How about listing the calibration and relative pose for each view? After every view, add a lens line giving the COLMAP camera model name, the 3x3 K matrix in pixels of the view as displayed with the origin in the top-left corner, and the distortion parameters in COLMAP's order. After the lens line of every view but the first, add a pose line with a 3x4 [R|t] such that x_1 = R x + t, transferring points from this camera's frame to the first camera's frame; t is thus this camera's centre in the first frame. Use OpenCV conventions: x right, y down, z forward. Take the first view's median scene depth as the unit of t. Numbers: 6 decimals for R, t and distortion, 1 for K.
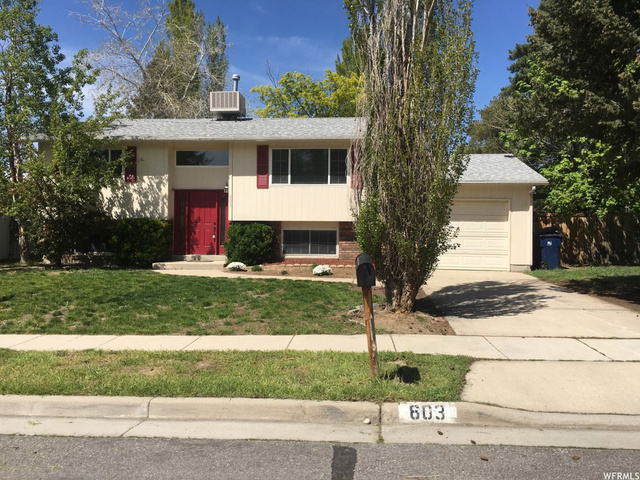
lens RADIAL K [[542.7, 0, 319.9], [0, 542.7, 237.2], [0, 0, 1]] dist [0.079274, -0.117670]
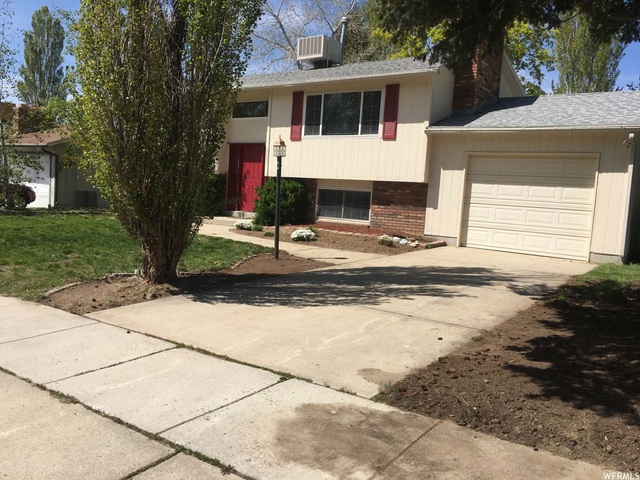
lens RADIAL K [[542.7, 0, 319.9], [0, 542.7, 237.2], [0, 0, 1]] dist [0.079274, -0.117670]
pose [[0.859471, 0.083119, -0.504382, 0.404731], [-0.055067, 0.996005, 0.070300, 0.002776], [0.508210, -0.032646, 0.860614, 0.254038]]
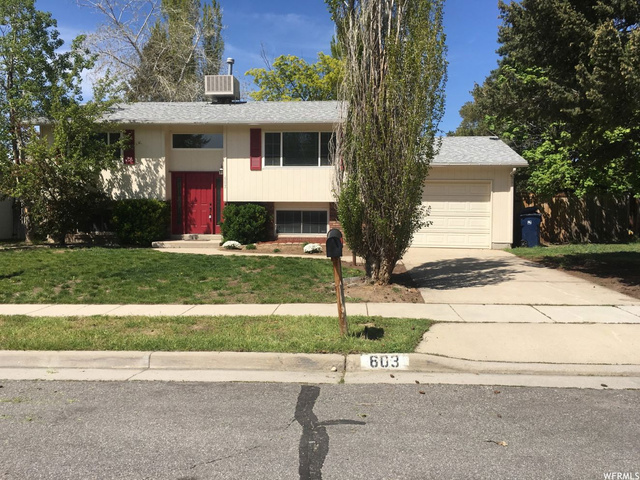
lens RADIAL K [[542.7, 0, 319.9], [0, 542.7, 237.2], [0, 0, 1]] dist [0.079274, -0.117670]
pose [[0.999996, -0.002318, 0.001601, 0.015811], [0.002260, 0.999389, 0.034882, 0.002375], [-0.001681, -0.034878, 0.999390, -0.050766]]
